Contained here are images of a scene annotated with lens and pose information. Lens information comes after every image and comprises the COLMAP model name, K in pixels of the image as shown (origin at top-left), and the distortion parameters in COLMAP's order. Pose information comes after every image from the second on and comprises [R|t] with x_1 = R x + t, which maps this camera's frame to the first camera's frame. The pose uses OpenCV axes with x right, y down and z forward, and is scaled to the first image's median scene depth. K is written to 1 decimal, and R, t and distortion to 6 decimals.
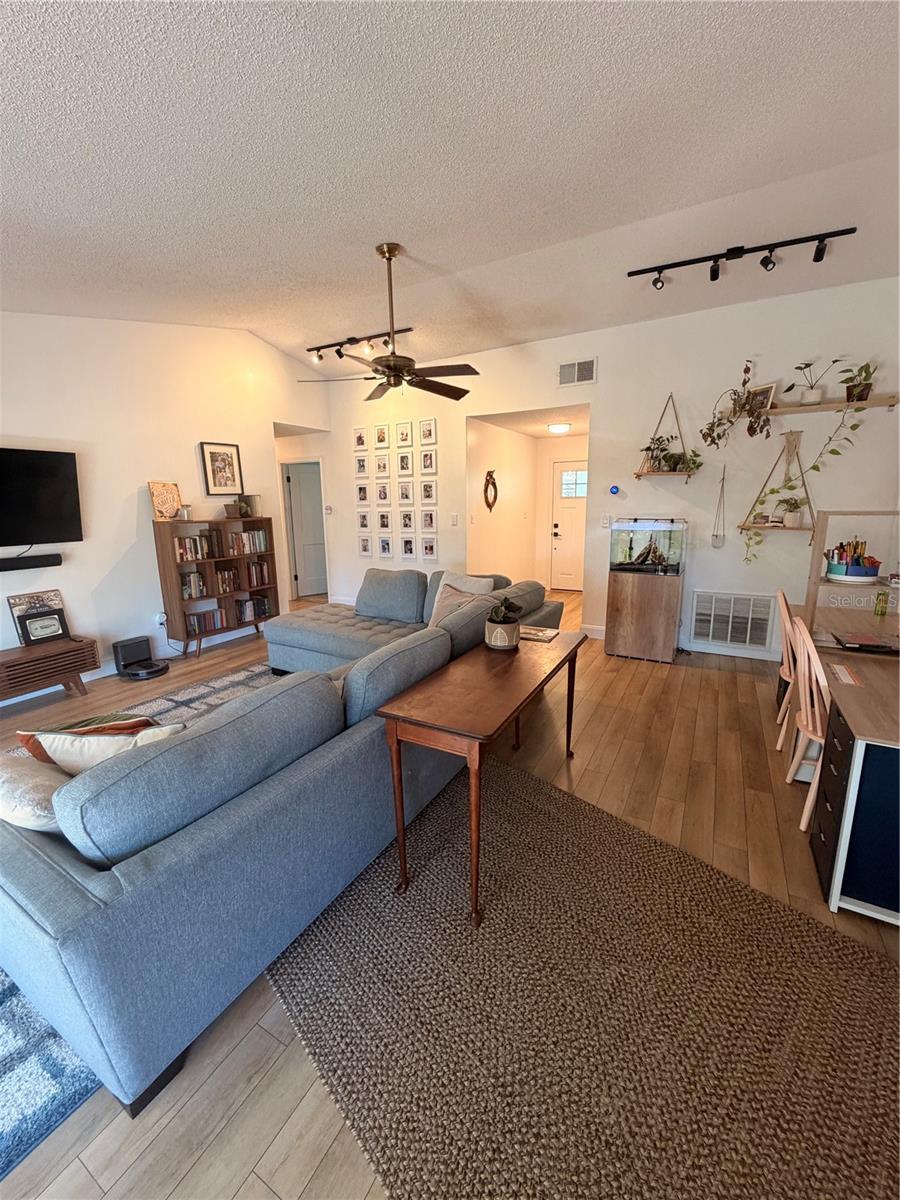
lens RADIAL K [[476.4, 0, 450.3], [0, 476.4, 596.0], [0, 0, 1]] dist [0.000480, -0.000042]
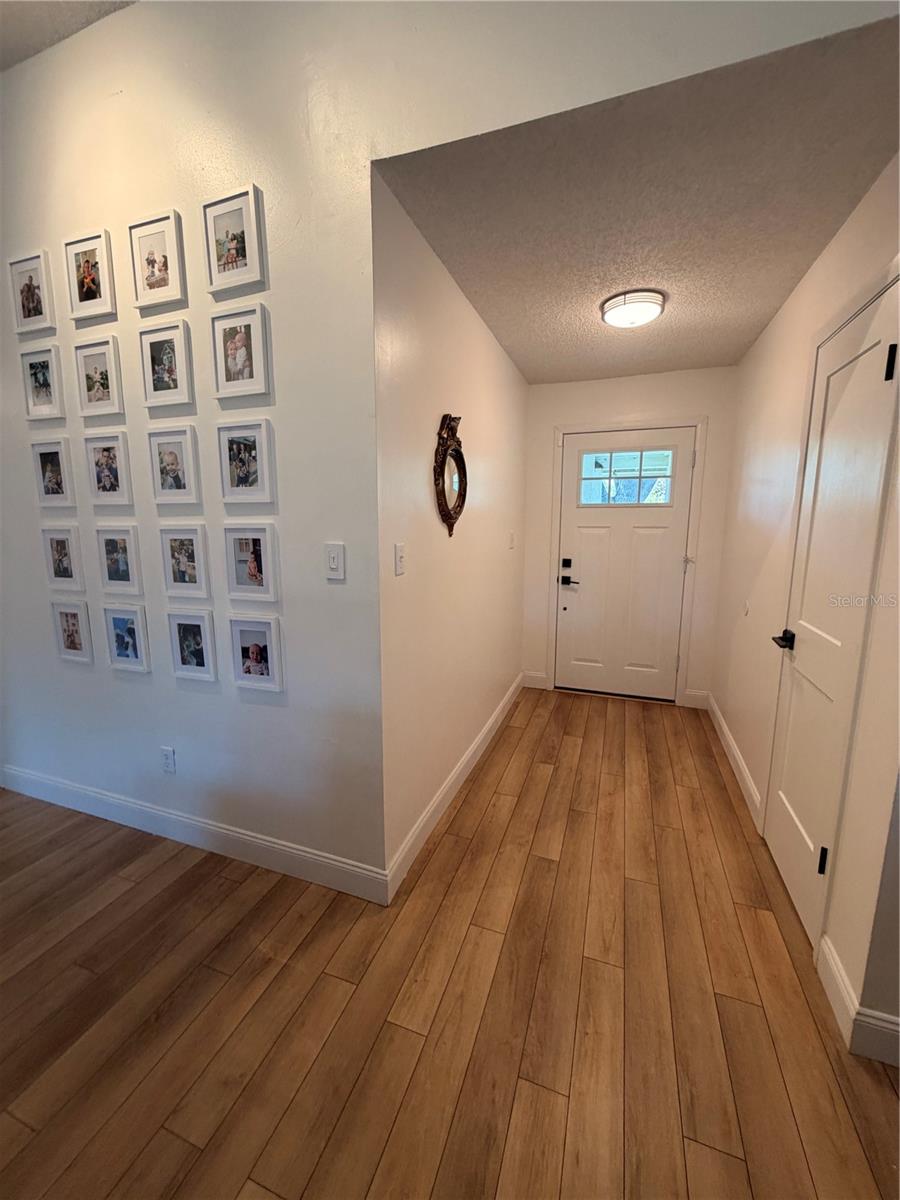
lens RADIAL K [[476.4, 0, 450.3], [0, 476.4, 596.0], [0, 0, 1]] dist [0.000480, -0.000042]
pose [[0.986989, -0.008747, 0.160553, 0.028114], [0.015211, 0.999120, -0.039081, -0.120337], [-0.160069, 0.041014, 0.986253, 0.668839]]
